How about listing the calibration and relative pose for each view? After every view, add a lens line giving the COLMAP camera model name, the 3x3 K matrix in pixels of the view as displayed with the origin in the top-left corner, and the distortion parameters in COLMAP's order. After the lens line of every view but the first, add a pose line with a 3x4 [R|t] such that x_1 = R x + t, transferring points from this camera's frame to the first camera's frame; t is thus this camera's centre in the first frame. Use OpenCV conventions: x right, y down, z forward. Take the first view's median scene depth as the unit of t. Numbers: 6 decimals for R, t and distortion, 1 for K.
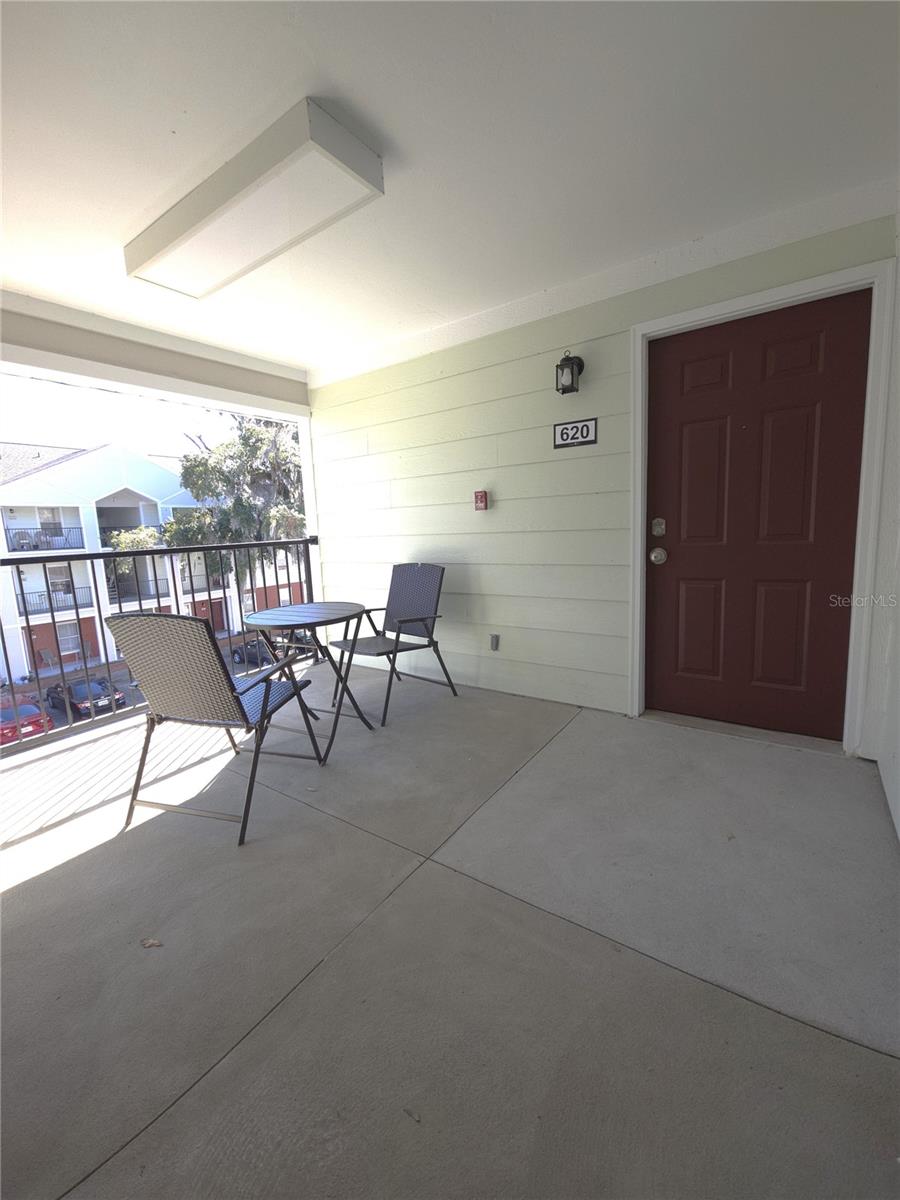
lens RADIAL K [[486.2, 0, 446.1], [0, 486.2, 595.9], [0, 0, 1]] dist [0.004500, -0.000601]
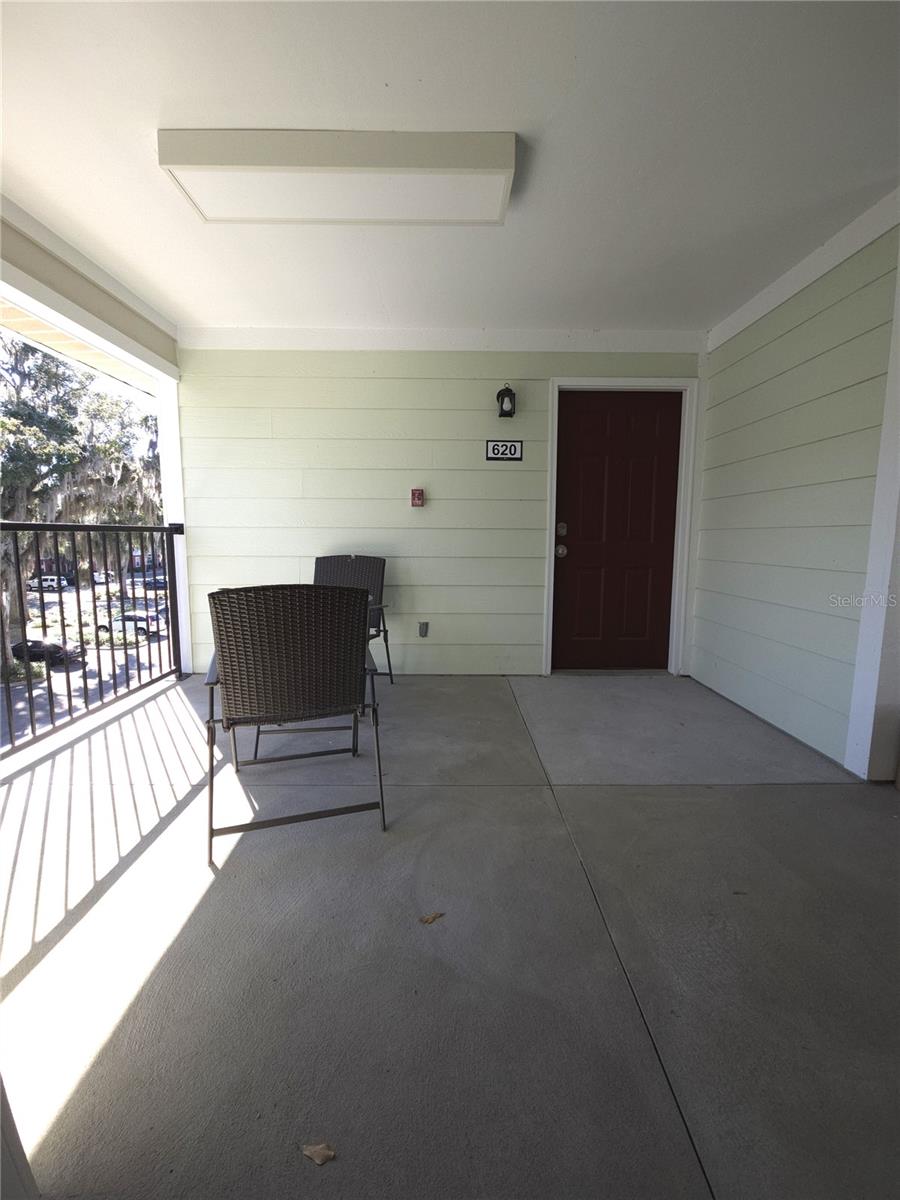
lens RADIAL K [[486.2, 0, 445.9], [0, 486.2, 598.0], [0, 0, 1]] dist [0.004500, -0.000601]
pose [[0.812234, -0.020512, 0.582971, -0.578337], [0.042118, 0.998835, -0.023537, 0.062099], [-0.581809, 0.043672, 0.812152, 0.102269]]
